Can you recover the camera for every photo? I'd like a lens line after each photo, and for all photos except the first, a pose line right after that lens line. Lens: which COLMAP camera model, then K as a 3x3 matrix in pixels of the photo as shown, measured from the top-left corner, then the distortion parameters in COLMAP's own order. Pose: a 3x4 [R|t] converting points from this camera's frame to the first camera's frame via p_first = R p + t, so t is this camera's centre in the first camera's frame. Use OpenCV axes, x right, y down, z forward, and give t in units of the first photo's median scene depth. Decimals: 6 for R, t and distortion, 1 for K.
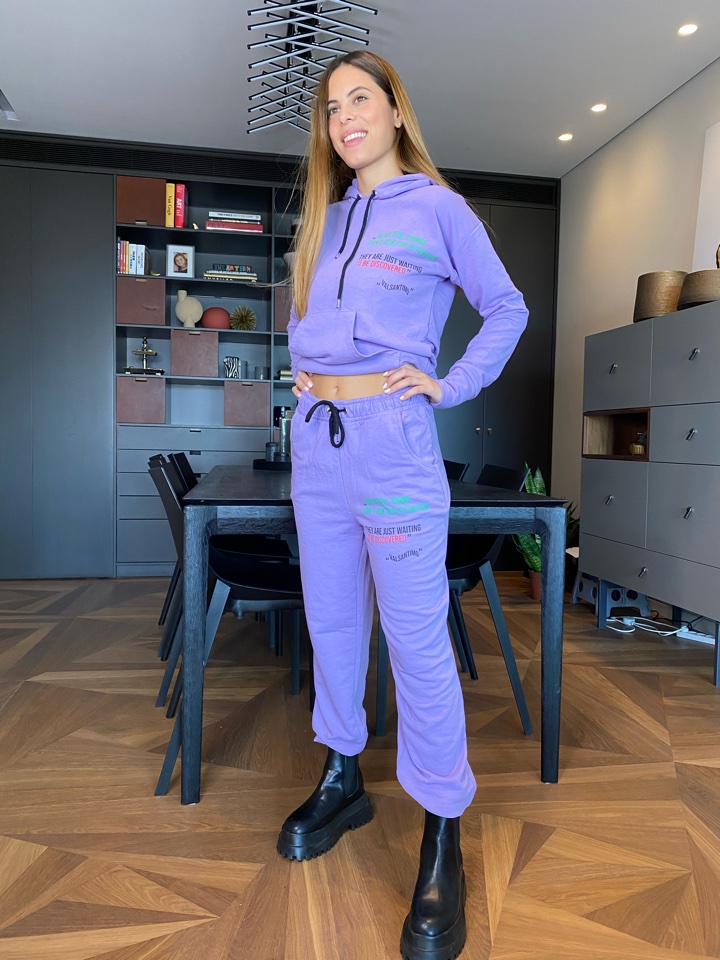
lens RADIAL K [[732.9, 0, 360.8], [0, 732.9, 479.7], [0, 0, 1]] dist [0.000190, -0.002547]
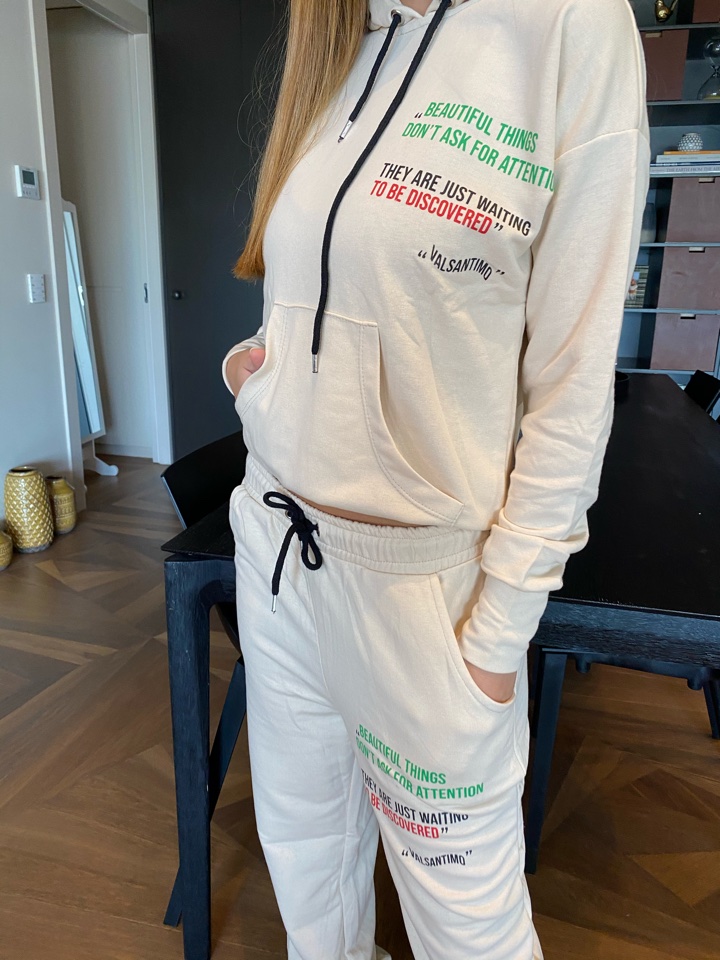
lens RADIAL K [[732.9, 0, 359.6], [0, 732.9, 476.5], [0, 0, 1]] dist [0.000190, -0.002547]
pose [[0.913539, 0.108013, -0.392148, 0.079699], [-0.021972, 0.975793, 0.217588, -0.097665], [0.406157, -0.190159, 0.893798, 0.321519]]
